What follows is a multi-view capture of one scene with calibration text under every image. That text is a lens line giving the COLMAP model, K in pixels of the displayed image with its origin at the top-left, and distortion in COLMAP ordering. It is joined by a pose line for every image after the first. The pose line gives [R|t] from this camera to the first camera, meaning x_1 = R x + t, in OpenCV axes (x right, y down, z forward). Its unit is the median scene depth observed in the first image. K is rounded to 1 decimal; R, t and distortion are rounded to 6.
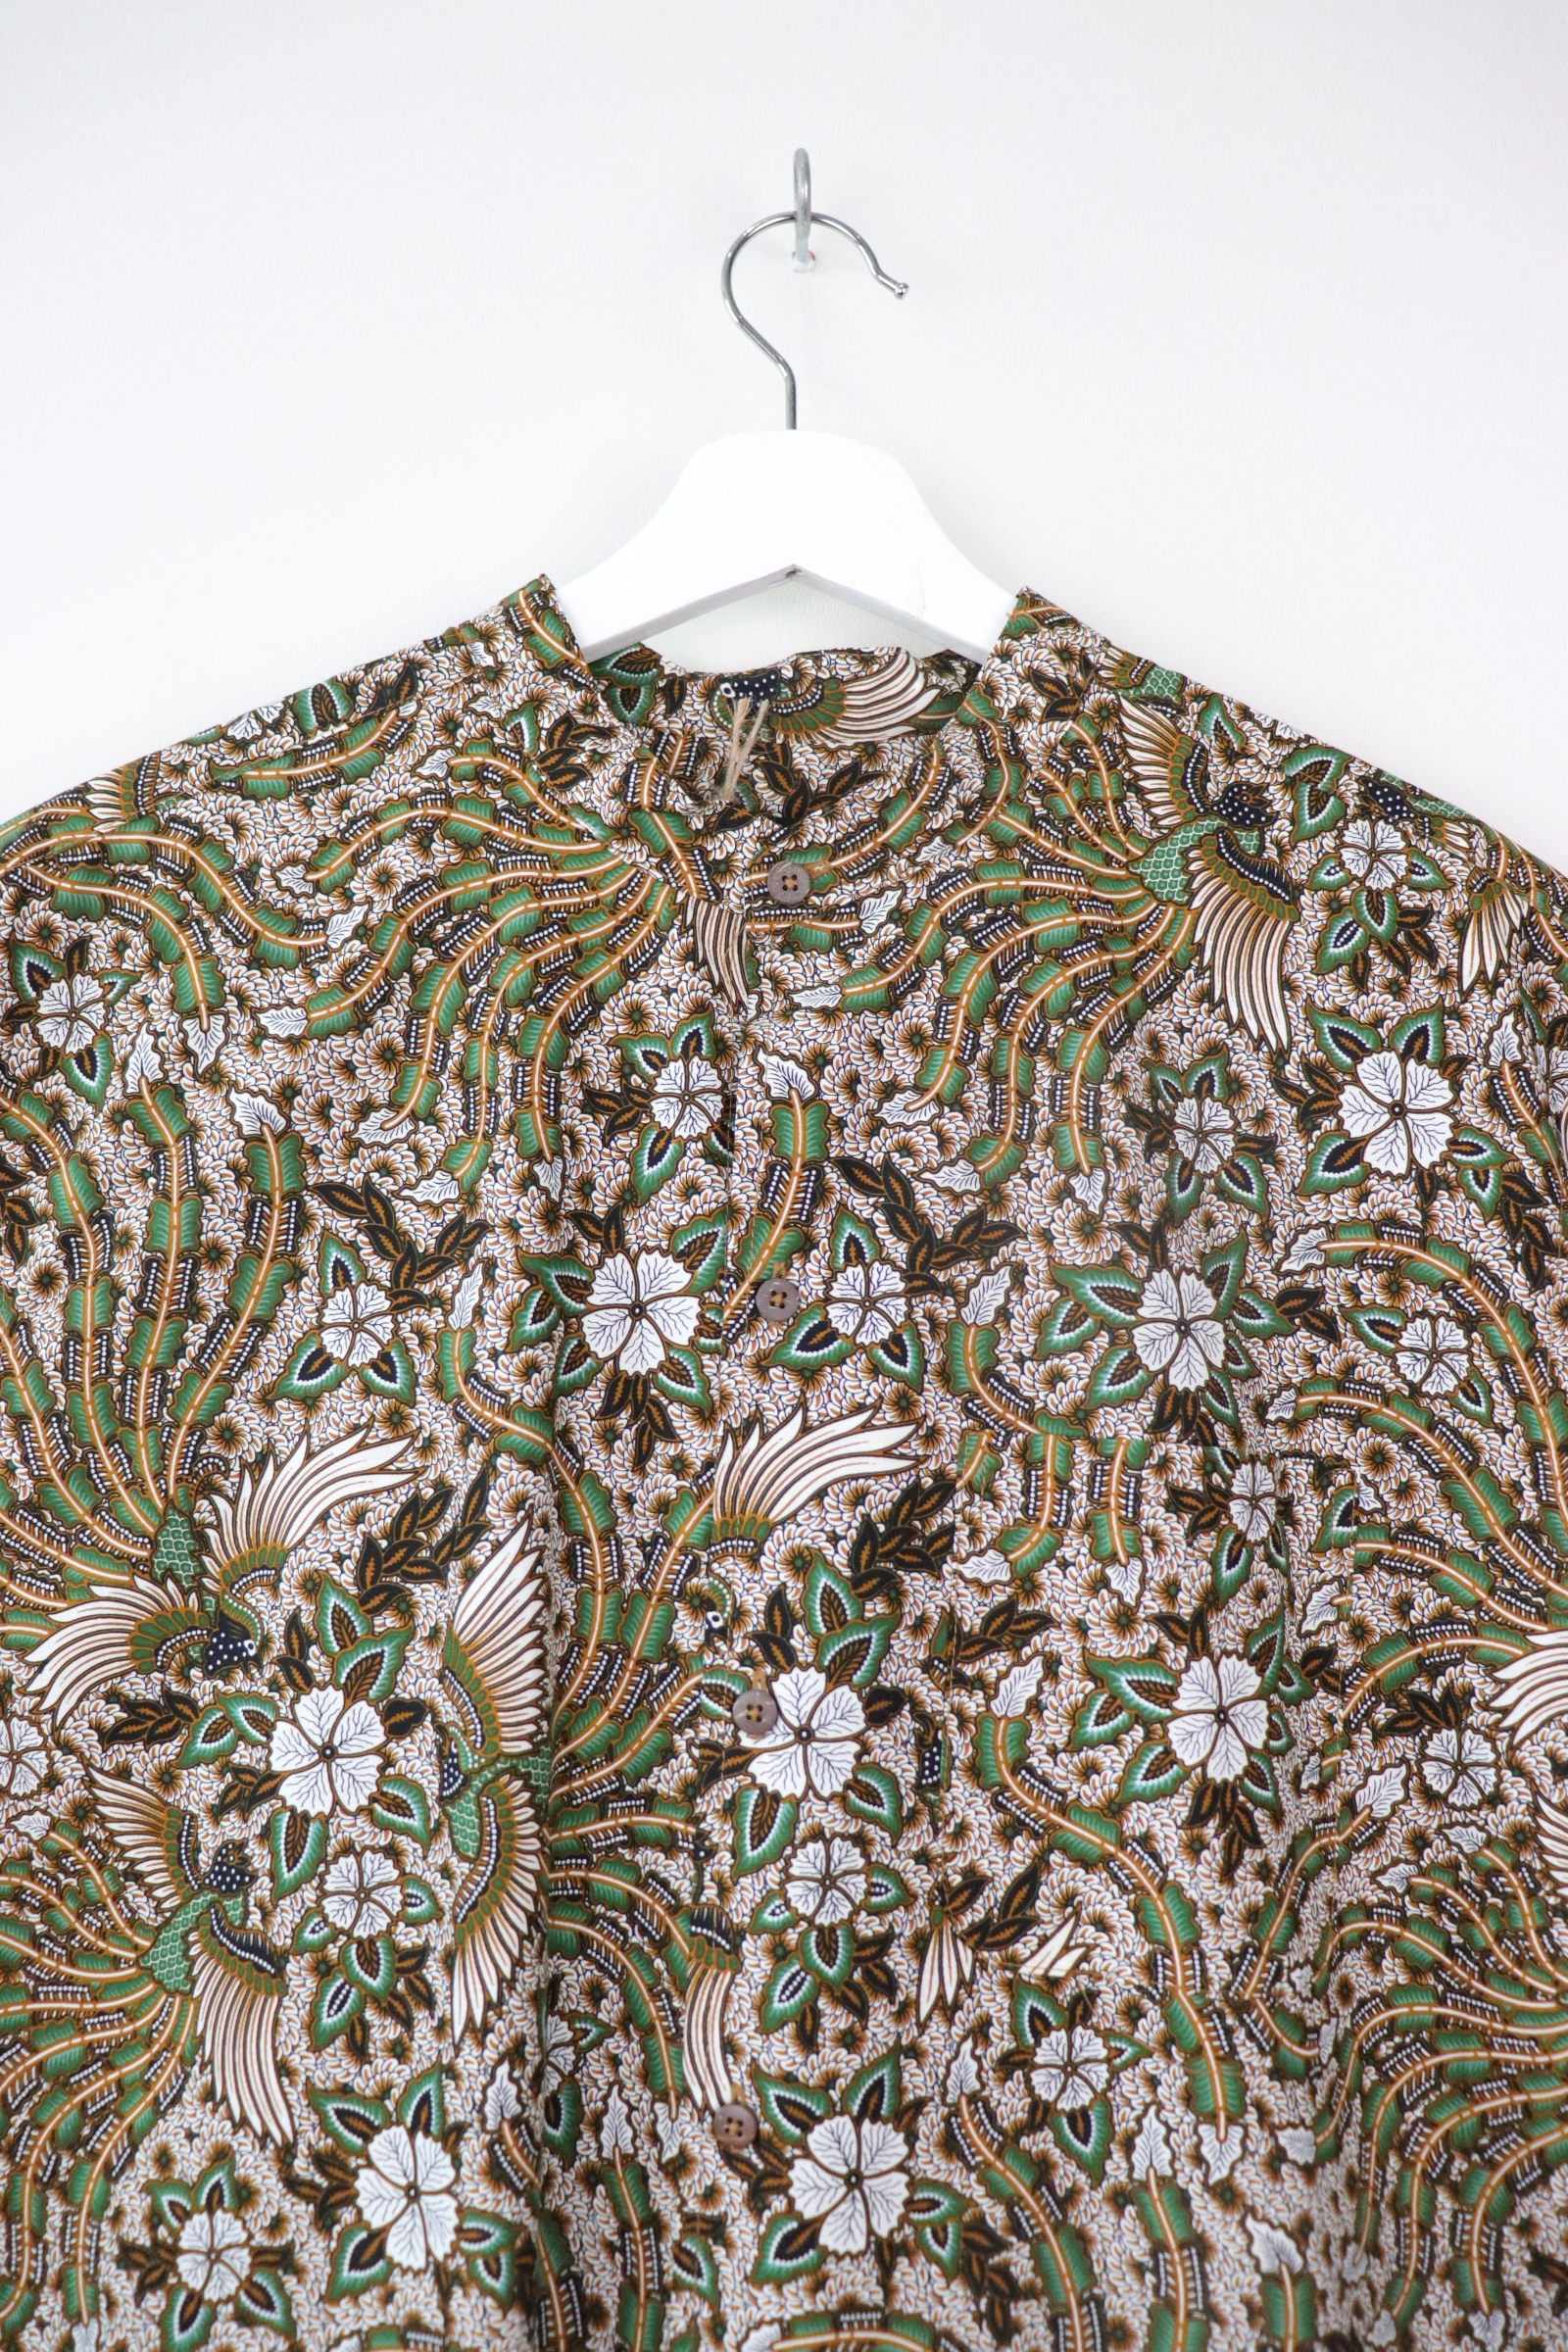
lens RADIAL K [[1928.5, 0, 773.6], [0, 1928.5, 1168.3], [0, 0, 1]] dist [-0.193518, 0.192226]
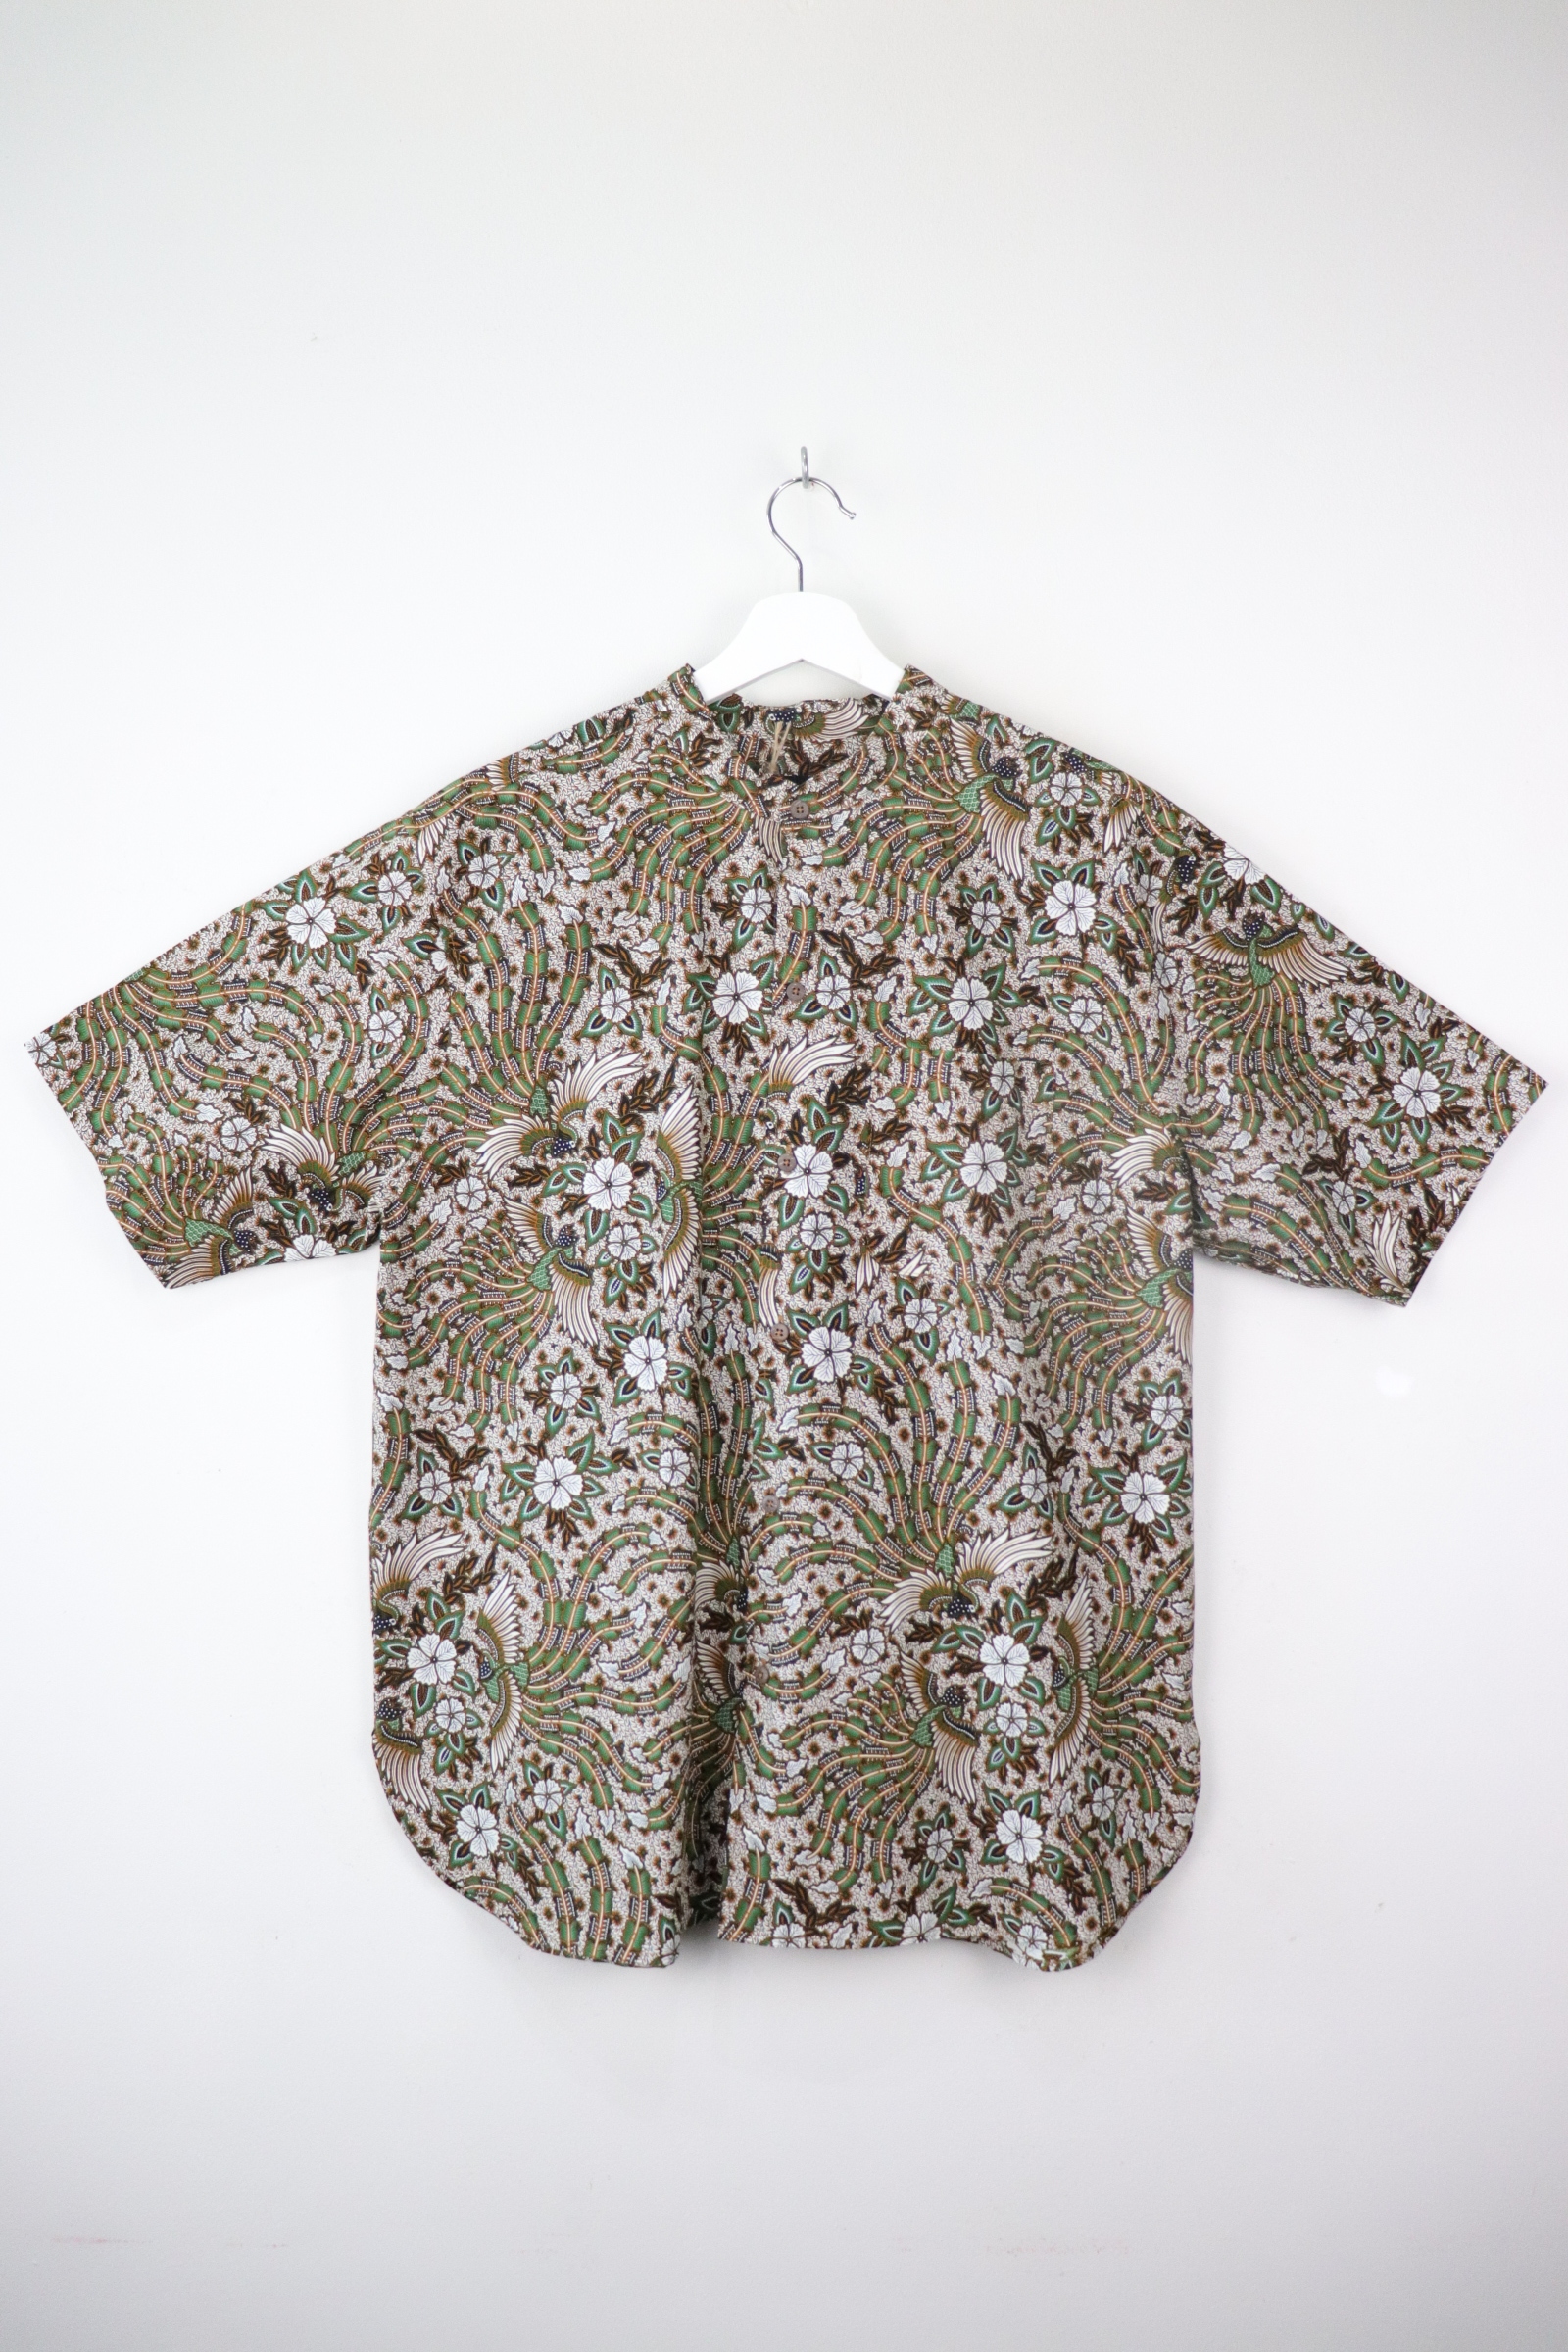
lens RADIAL K [[1928.5, 0, 773.6], [0, 1928.5, 1168.3], [0, 0, 1]] dist [-0.193518, 0.192226]
pose [[0.998797, -0.005948, -0.048674, 0.086836], [0.012871, 0.989612, 0.143188, -0.054005], [0.047317, -0.143642, 0.988498, -1.335872]]
